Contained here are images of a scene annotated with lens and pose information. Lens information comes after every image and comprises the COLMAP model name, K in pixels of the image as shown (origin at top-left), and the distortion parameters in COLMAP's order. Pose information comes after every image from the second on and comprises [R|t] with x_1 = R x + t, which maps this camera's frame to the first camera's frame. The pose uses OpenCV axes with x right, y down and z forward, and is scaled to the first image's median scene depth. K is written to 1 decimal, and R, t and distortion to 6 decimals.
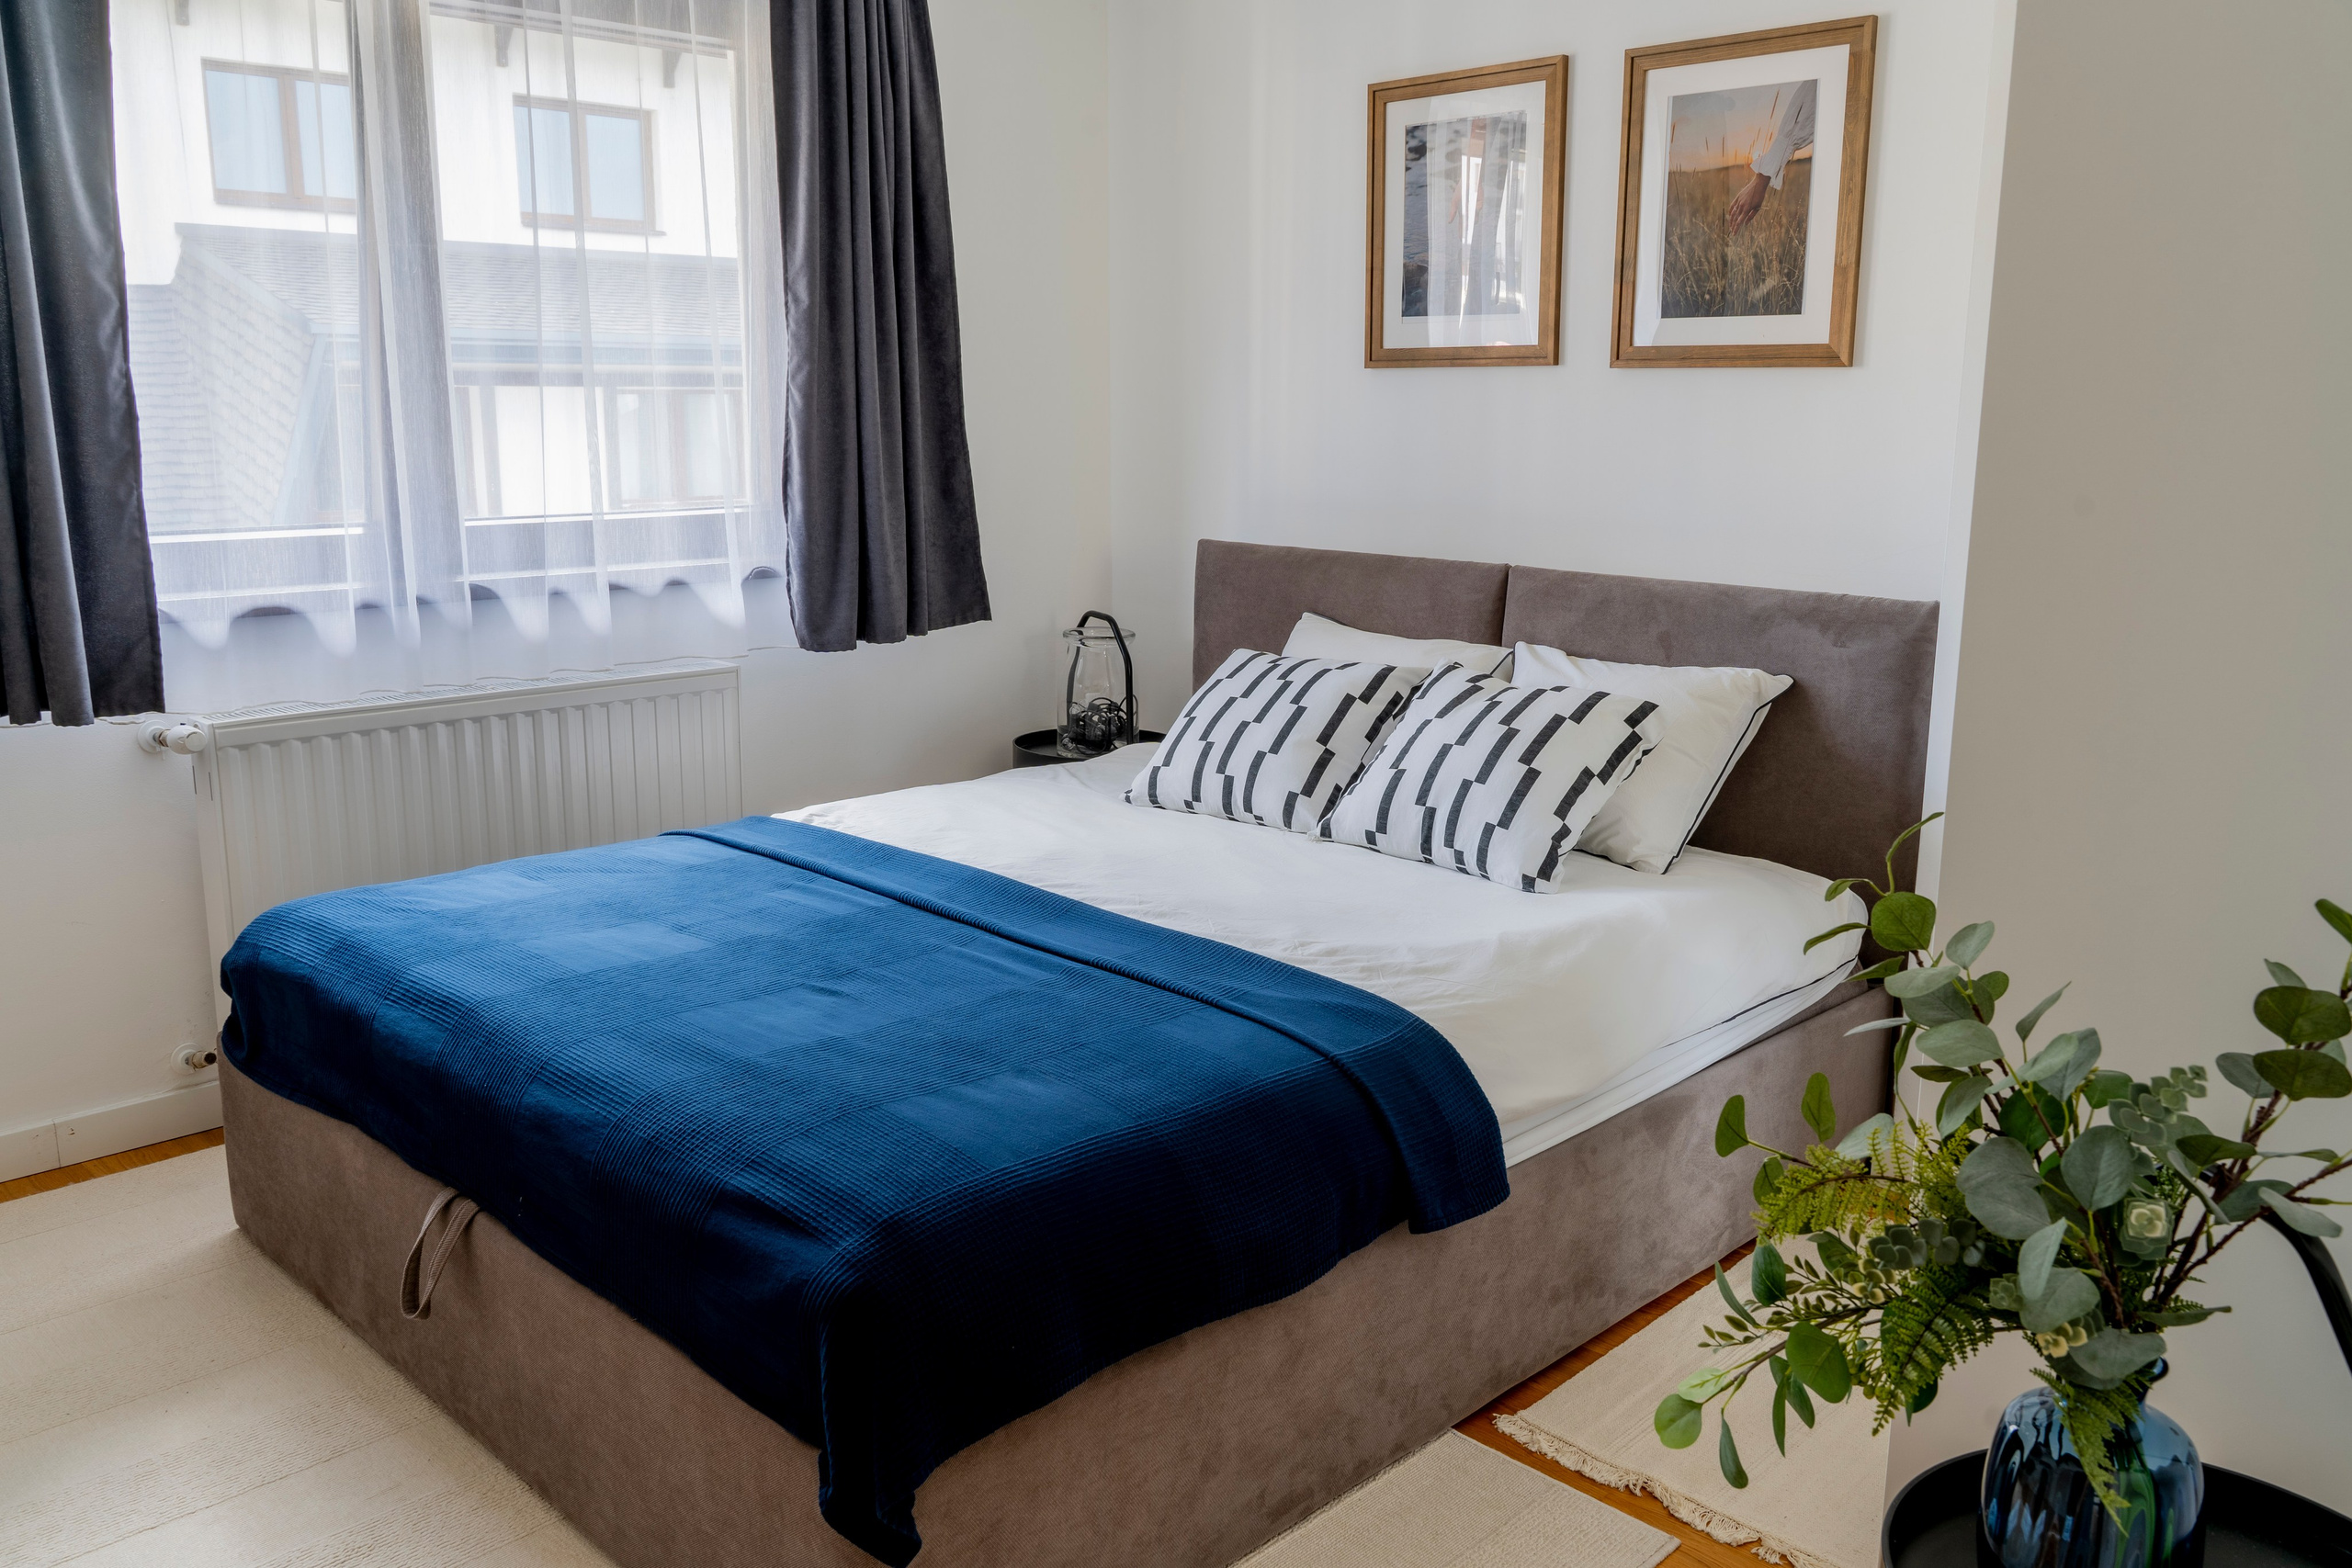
lens RADIAL K [[1880.1, 0, 1174.4], [0, 1880.1, 780.8], [0, 0, 1]] dist [0.003931, -0.009249]
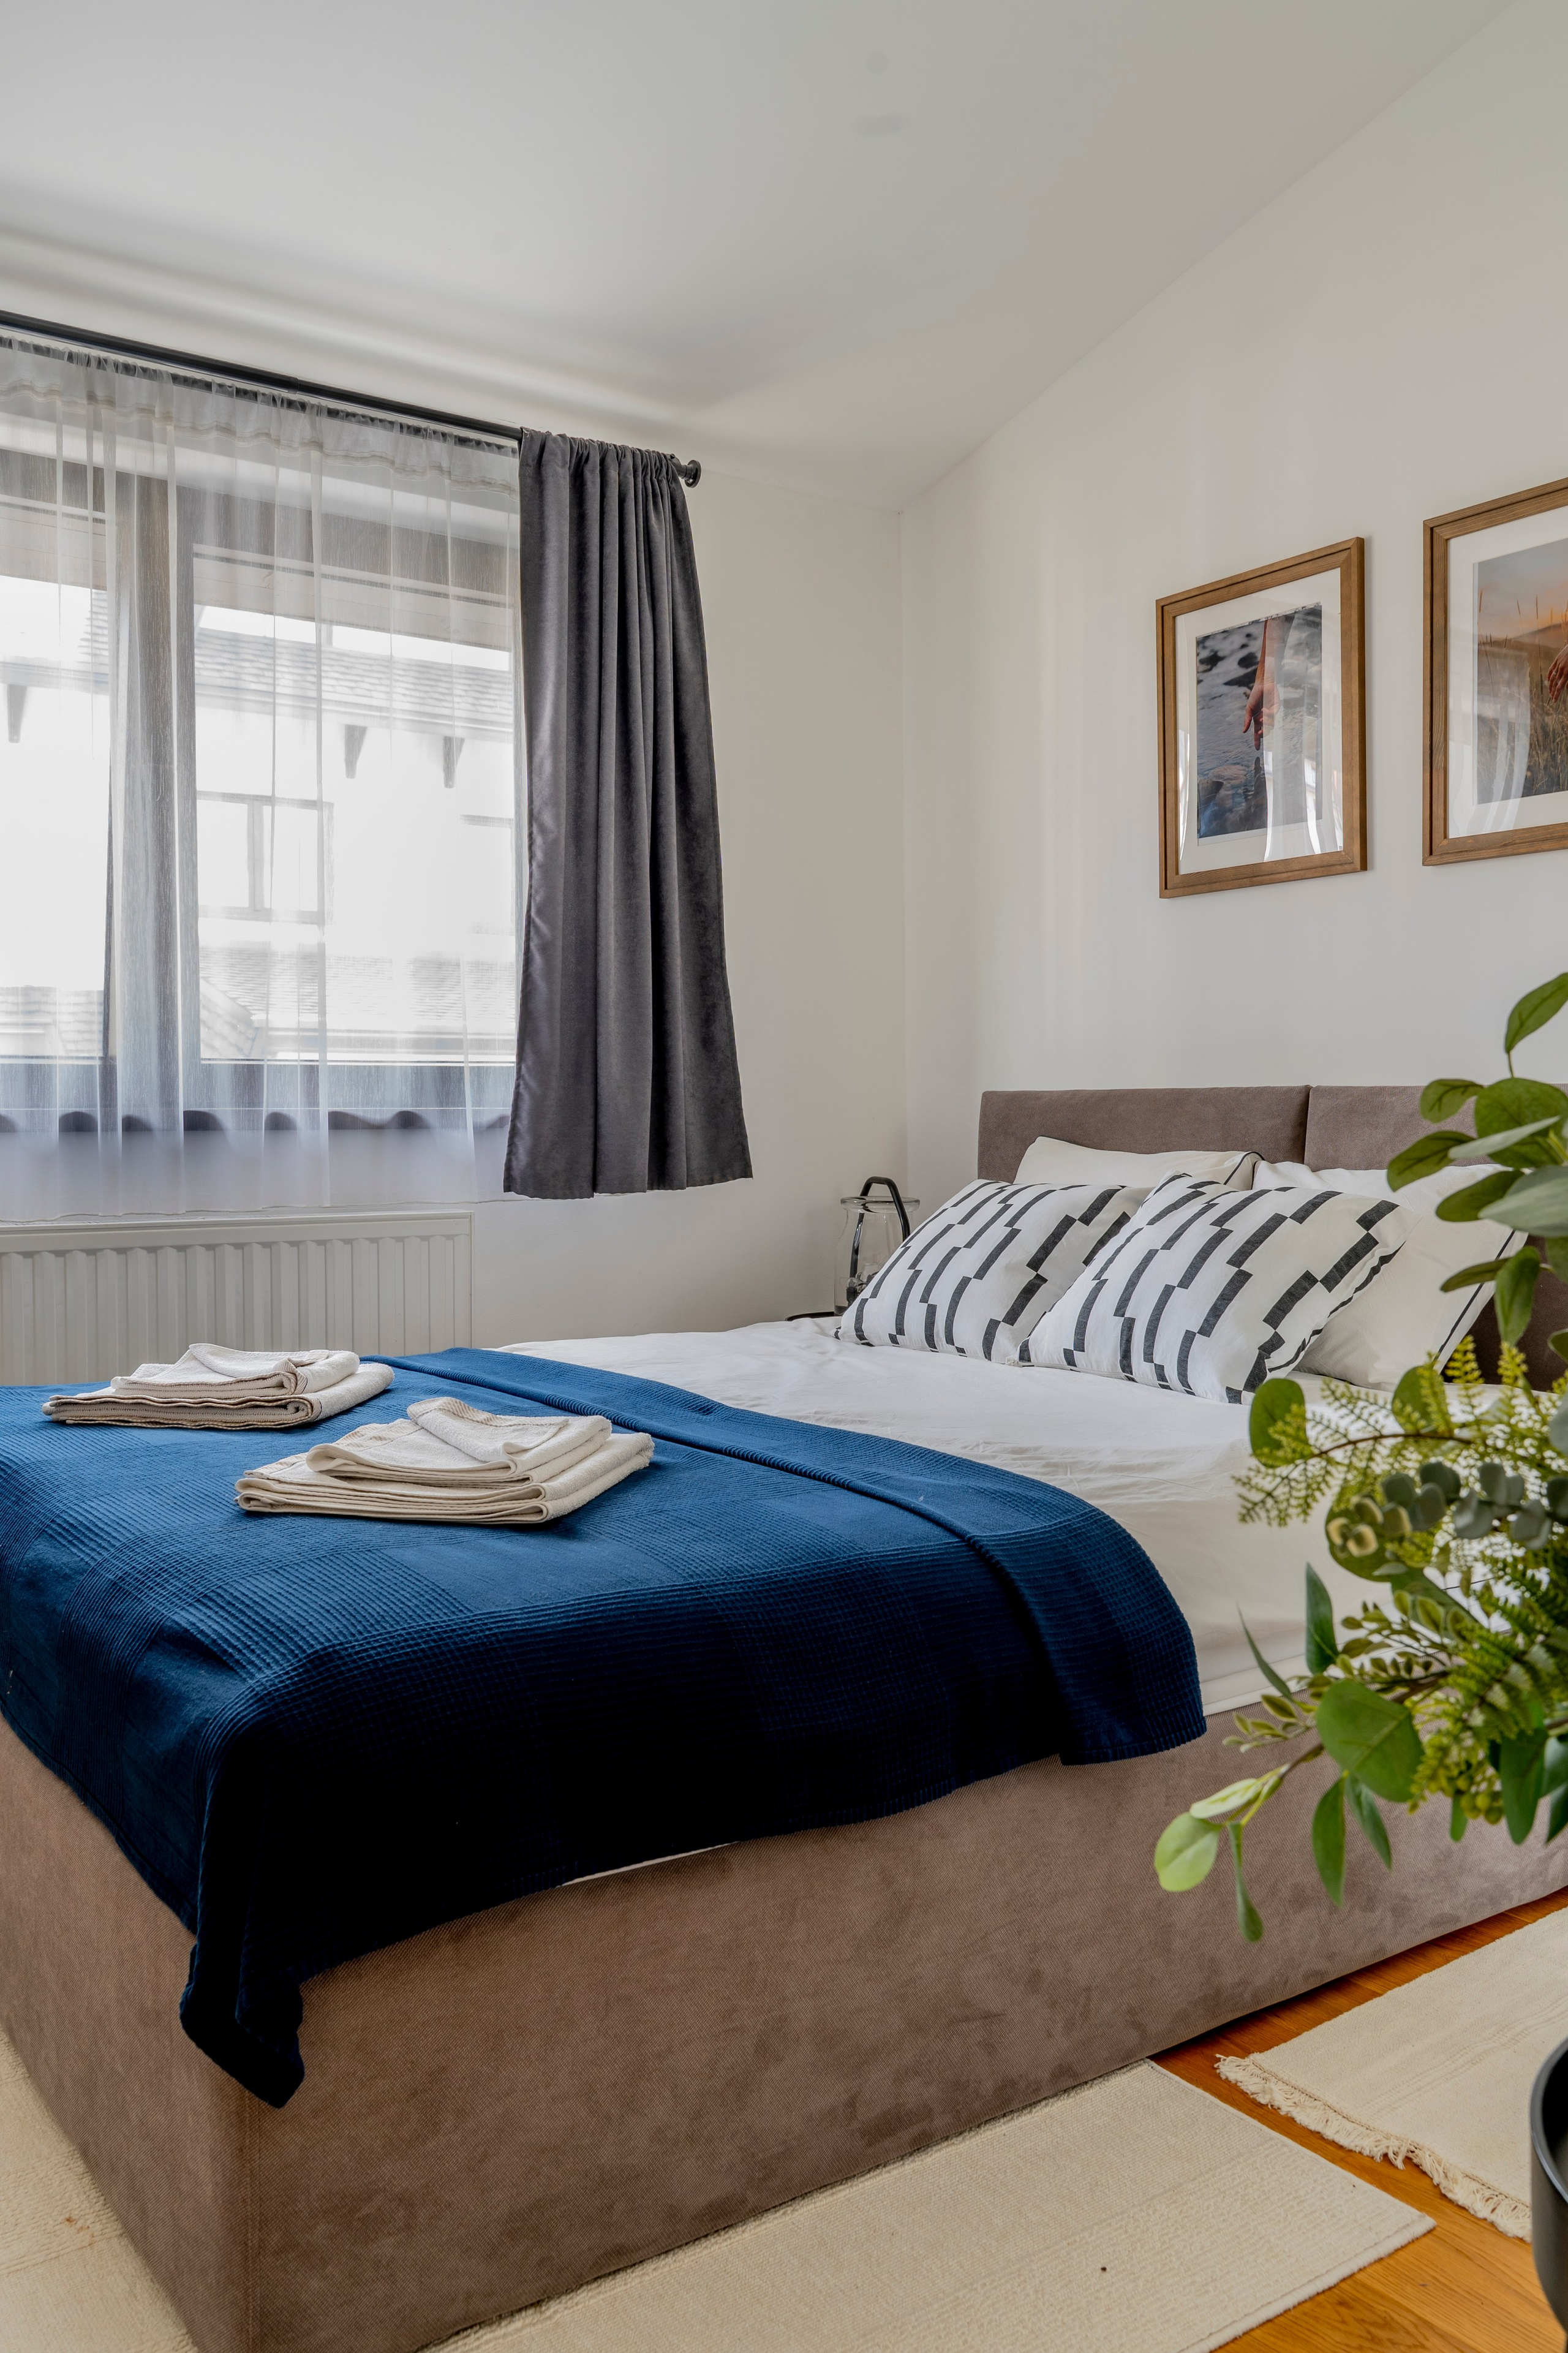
lens RADIAL K [[1917.1, 0, 785.9], [0, 1917.1, 1172.8], [0, 0, 1]] dist [-0.005044, -0.000763]
pose [[0.985227, -0.004689, -0.171187, 0.099017], [-0.025046, 0.984931, -0.171122, 0.090899], [0.169409, 0.172881, 0.970264, 0.113635]]
